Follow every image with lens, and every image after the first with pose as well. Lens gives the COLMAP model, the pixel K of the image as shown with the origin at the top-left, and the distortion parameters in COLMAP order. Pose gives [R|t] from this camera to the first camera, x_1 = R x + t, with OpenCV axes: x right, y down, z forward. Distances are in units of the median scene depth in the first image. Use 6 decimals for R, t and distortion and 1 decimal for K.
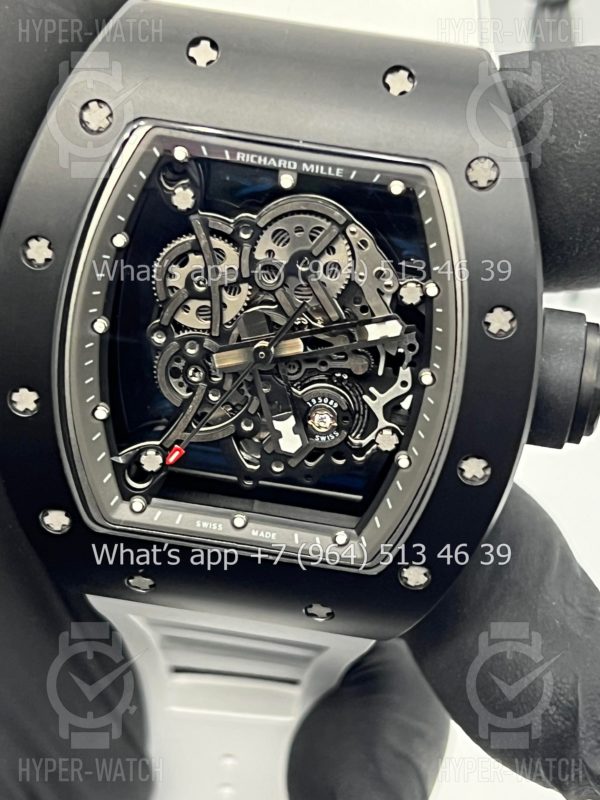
lens RADIAL K [[1925.5, 0, 297.1], [0, 1925.5, 387.8], [0, 0, 1]] dist [0.227174, 0.000000]
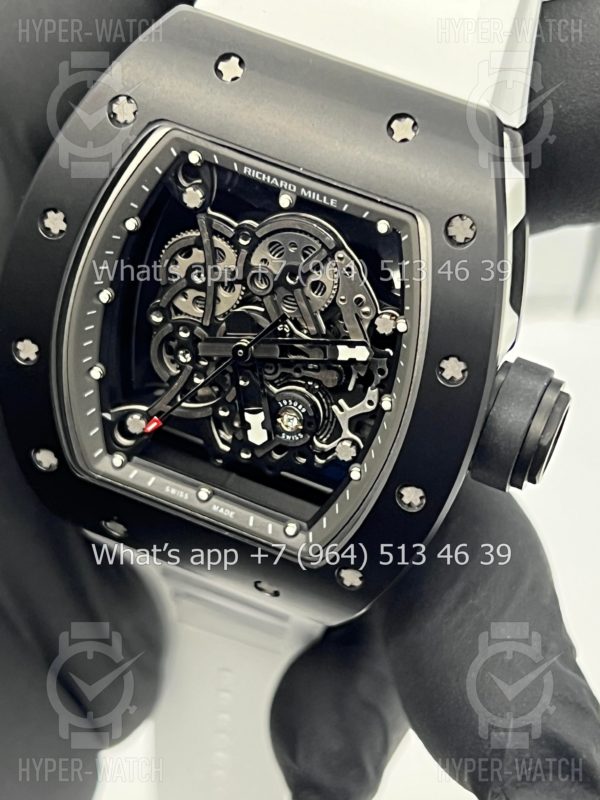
lens RADIAL K [[1925.5, 0, 297.8], [0, 1925.5, 398.2], [0, 0, 1]] dist [0.227174, 0.000000]
pose [[0.970034, 0.197253, -0.141866, 0.169464], [-0.183455, 0.977442, 0.104644, -0.110165], [0.159308, -0.075482, 0.984339, -0.057565]]
